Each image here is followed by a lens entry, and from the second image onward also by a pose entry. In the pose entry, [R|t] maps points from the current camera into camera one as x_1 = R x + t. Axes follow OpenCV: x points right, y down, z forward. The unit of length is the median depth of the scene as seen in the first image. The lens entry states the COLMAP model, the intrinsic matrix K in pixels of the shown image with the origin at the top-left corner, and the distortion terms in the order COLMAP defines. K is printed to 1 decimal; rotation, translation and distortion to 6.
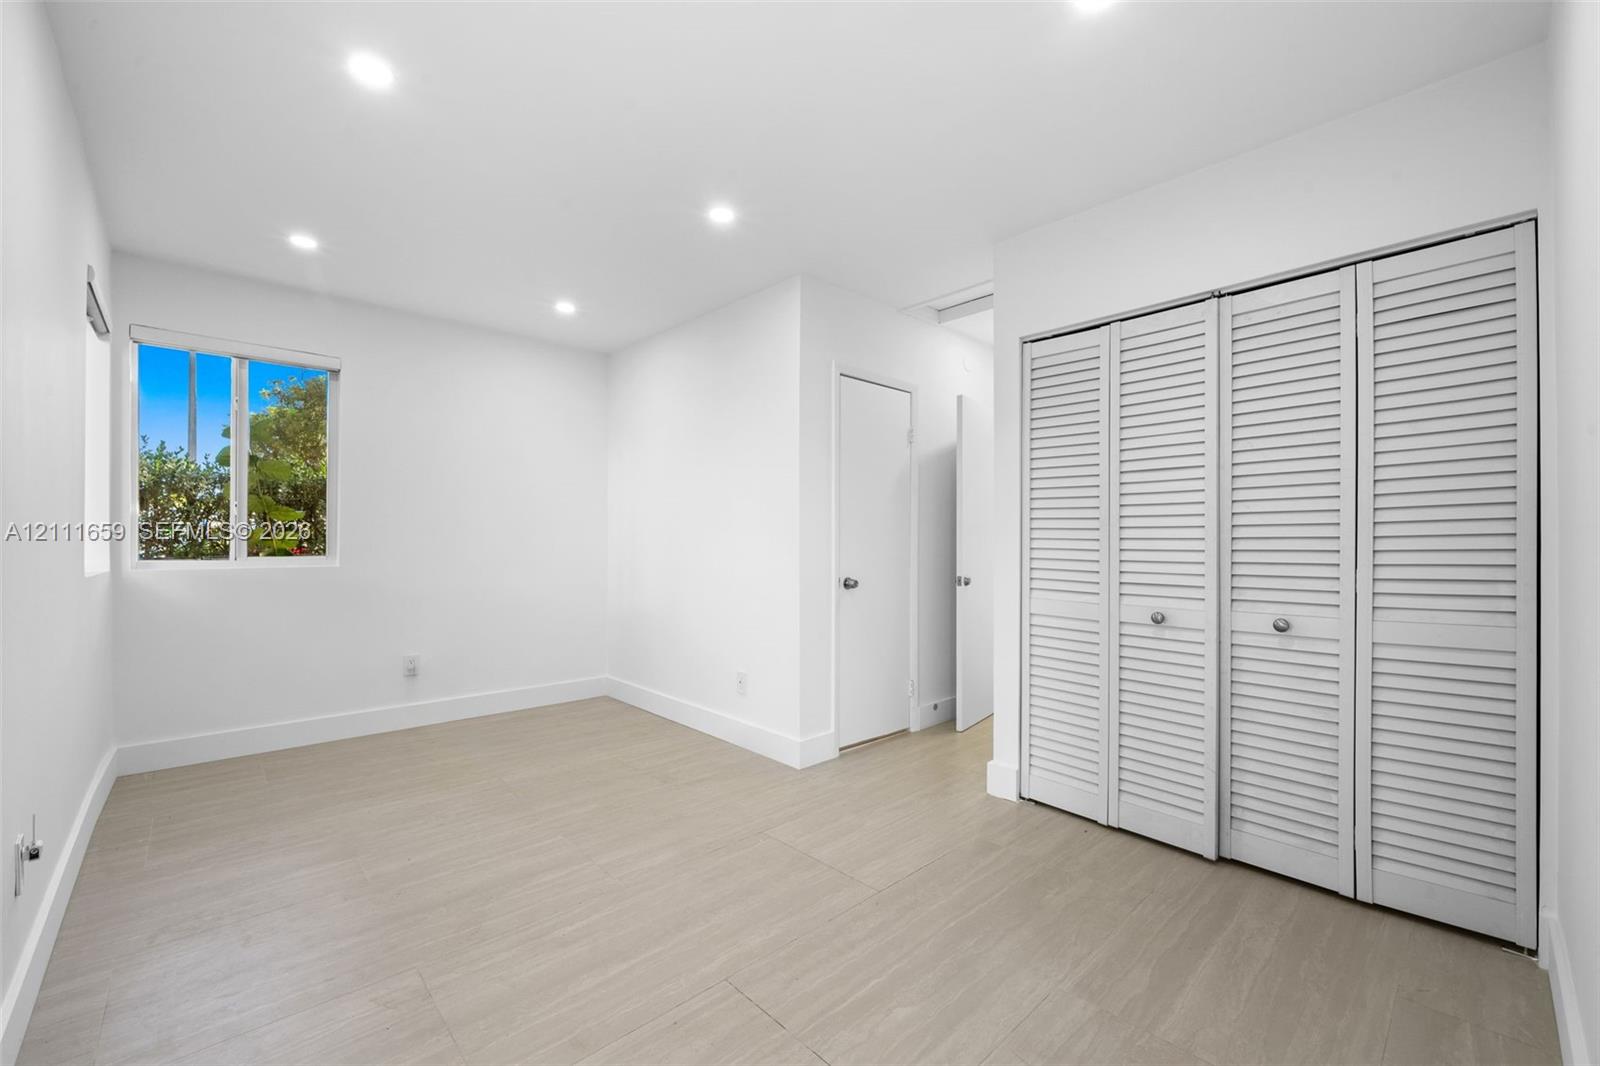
lens RADIAL K [[641.9, 0, 797.6], [0, 641.9, 546.2], [0, 0, 1]] dist [0.001252, -0.000486]
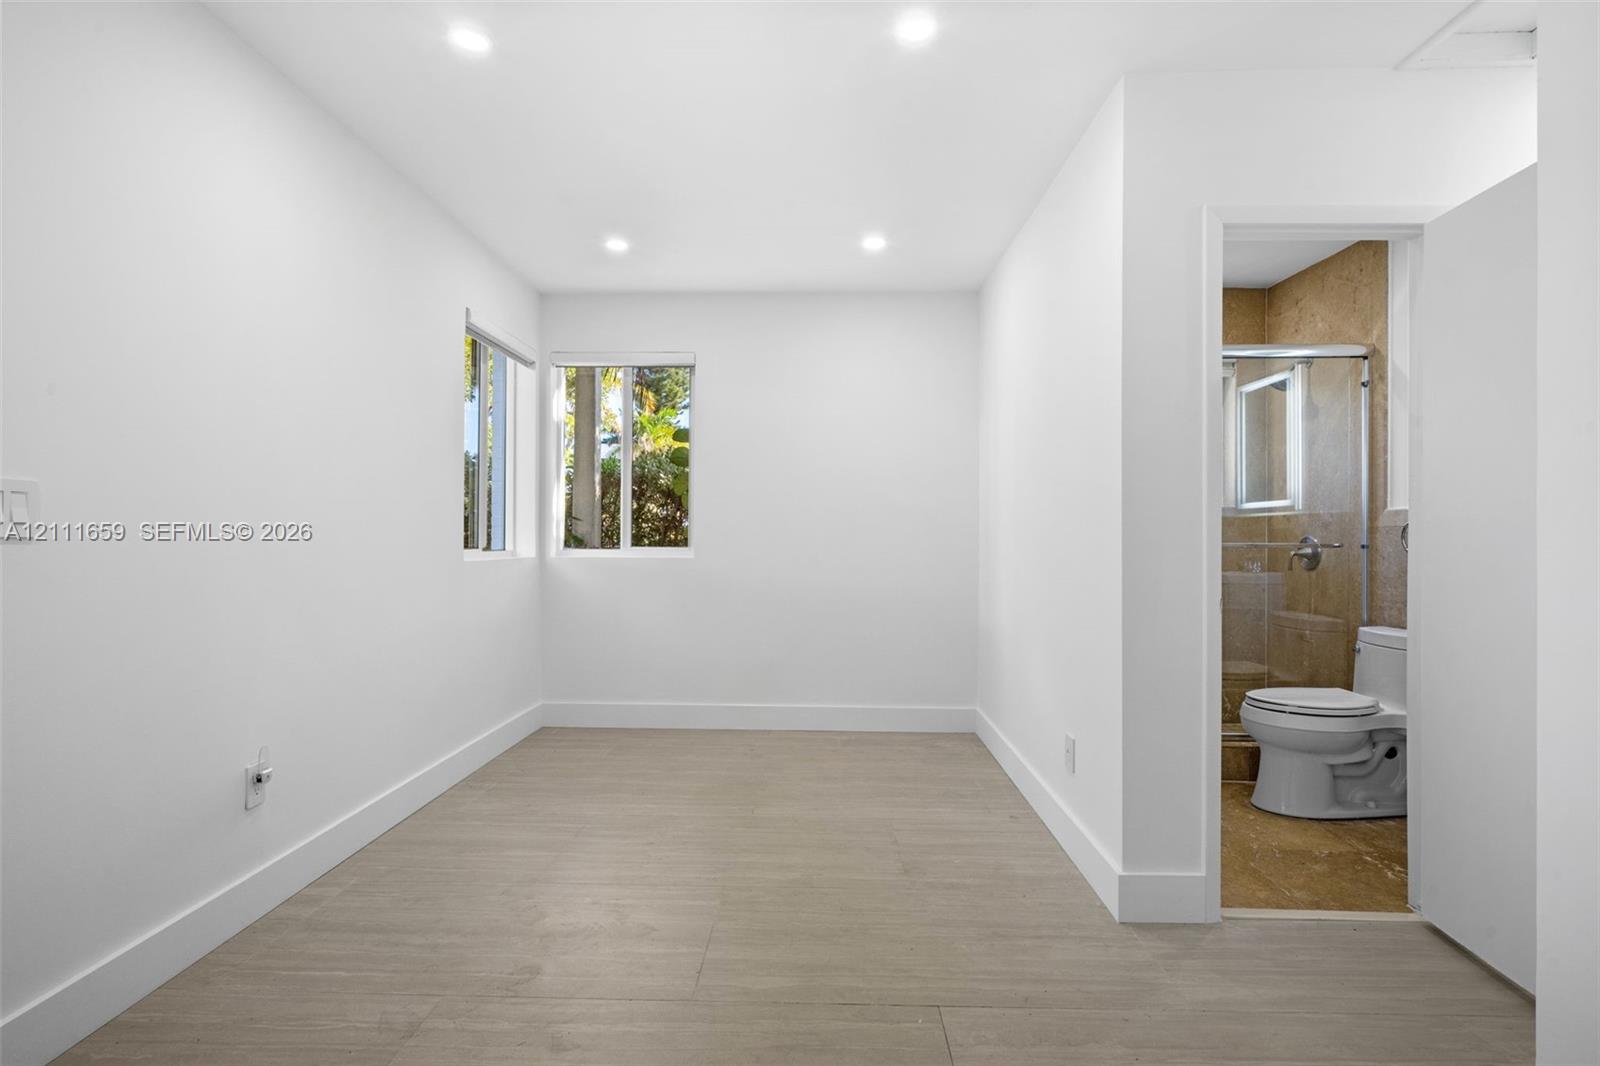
lens RADIAL K [[752.8, 0, 799.7], [0, 752.8, 529.9], [0, 0, 1]] dist [-0.006216, -0.000492]
pose [[0.708741, -0.007572, -0.705429, 0.261624], [-0.001748, 0.999920, -0.012489, 0.002528], [0.705467, 0.010085, 0.708671, 0.293292]]
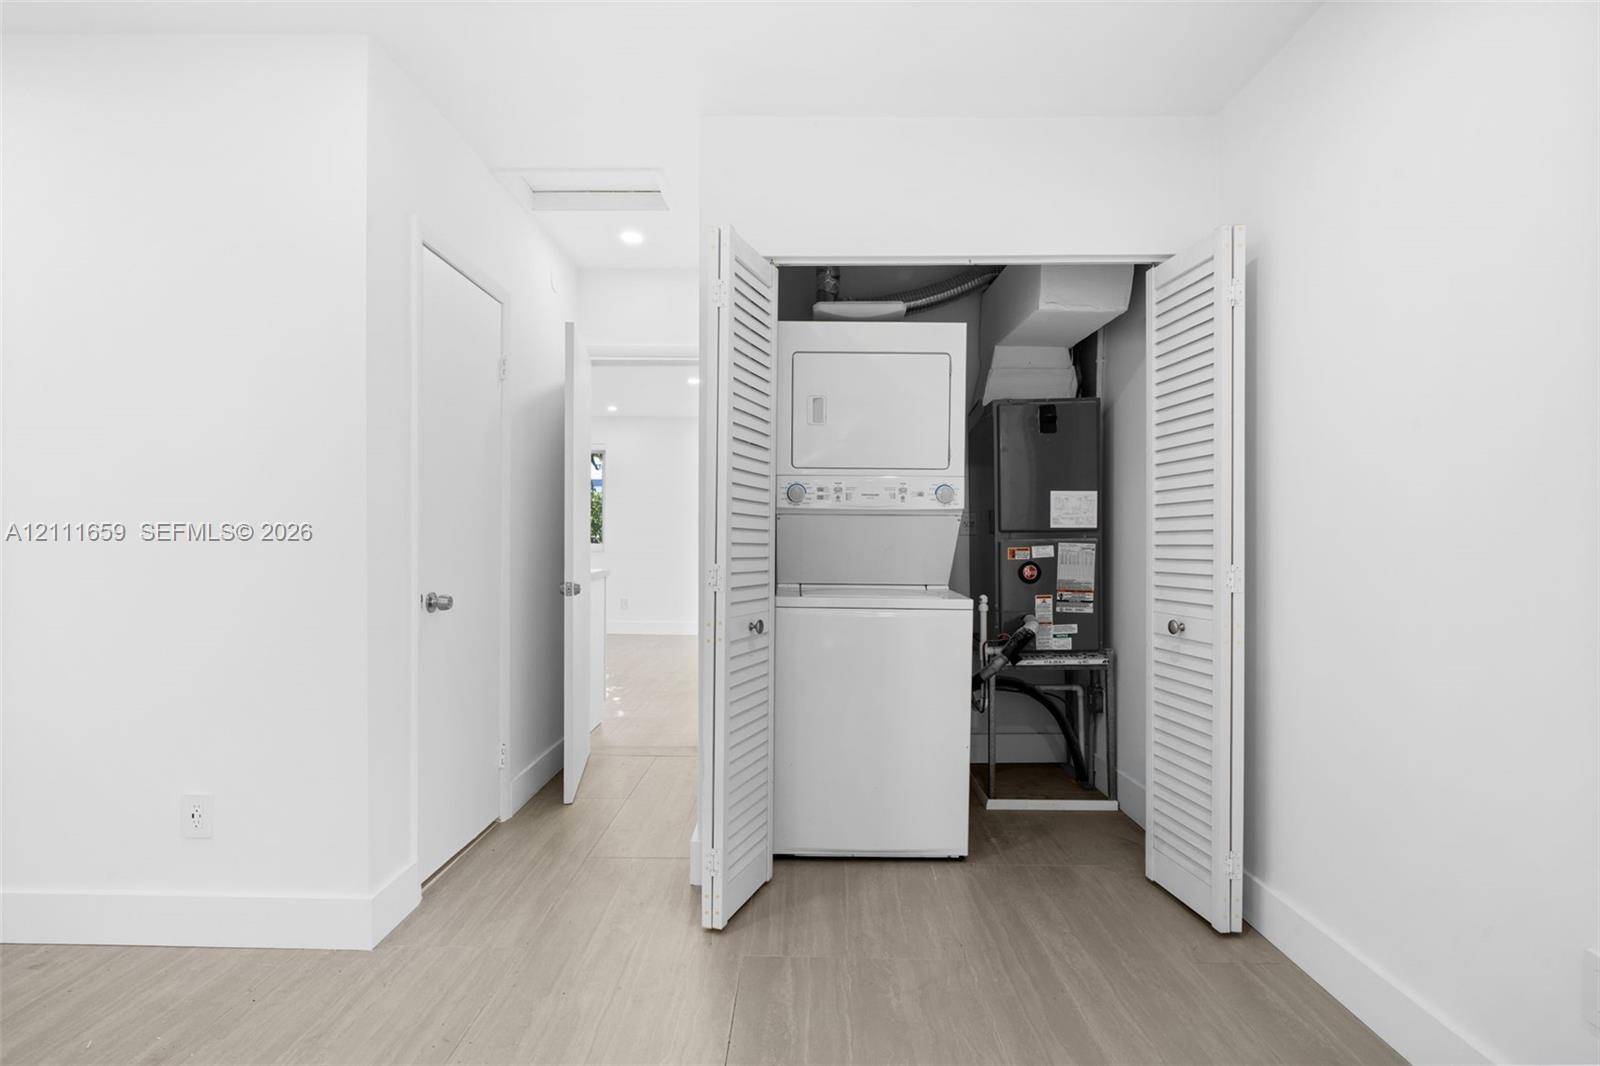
lens RADIAL K [[778.4, 0, 789.9], [0, 778.4, 535.2], [0, 0, 1]] dist [-0.005333, 0.000378]
pose [[0.693544, -0.000887, 0.720413, -0.209997], [-0.000844, 0.999998, 0.002044, -0.005640], [-0.720414, -0.002025, 0.693542, 0.268681]]
